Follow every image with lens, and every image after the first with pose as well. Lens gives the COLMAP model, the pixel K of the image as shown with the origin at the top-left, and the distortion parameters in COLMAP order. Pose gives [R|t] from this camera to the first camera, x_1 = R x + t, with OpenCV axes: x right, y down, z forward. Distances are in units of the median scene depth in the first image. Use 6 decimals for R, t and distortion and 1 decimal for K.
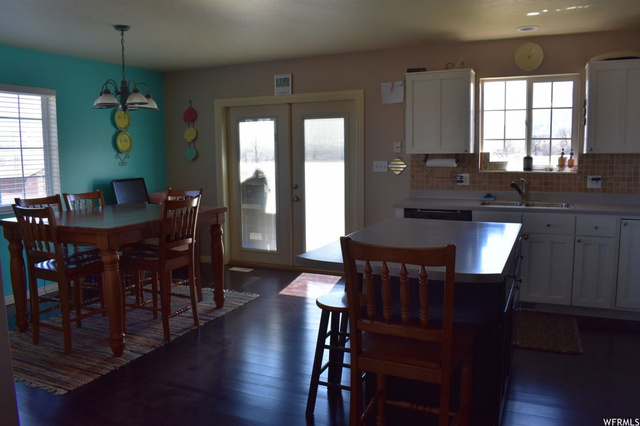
lens RADIAL K [[498.1, 0, 320.6], [0, 498.1, 210.8], [0, 0, 1]] dist [-0.110806, 0.031489]
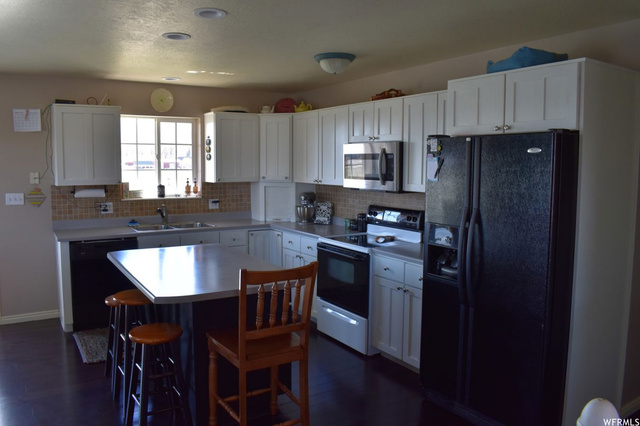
lens RADIAL K [[498.1, 0, 318.1], [0, 498.1, 212.4], [0, 0, 1]] dist [-0.110806, 0.031489]
pose [[0.536783, -0.066225, 0.841117, -0.359426], [0.084538, 0.996119, 0.024479, -0.042866], [-0.839474, 0.057967, 0.540299, 0.054569]]
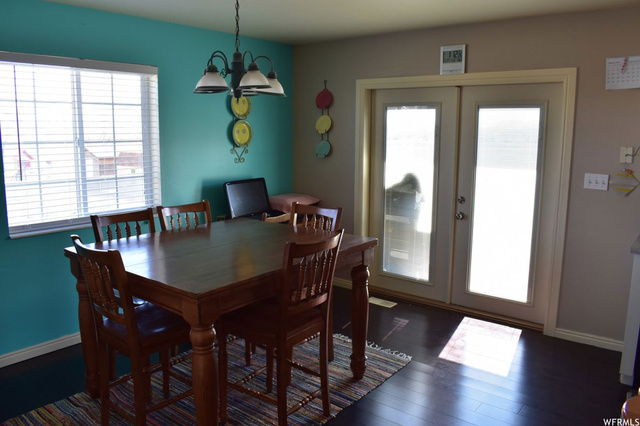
lens RADIAL K [[498.1, 0, 319.0], [0, 498.1, 210.0], [0, 0, 1]] dist [-0.110806, 0.031489]
pose [[0.969346, 0.054695, -0.239533, -0.097045], [-0.044912, 0.997926, 0.046117, -0.070503], [0.241558, -0.033945, 0.969792, 0.292766]]
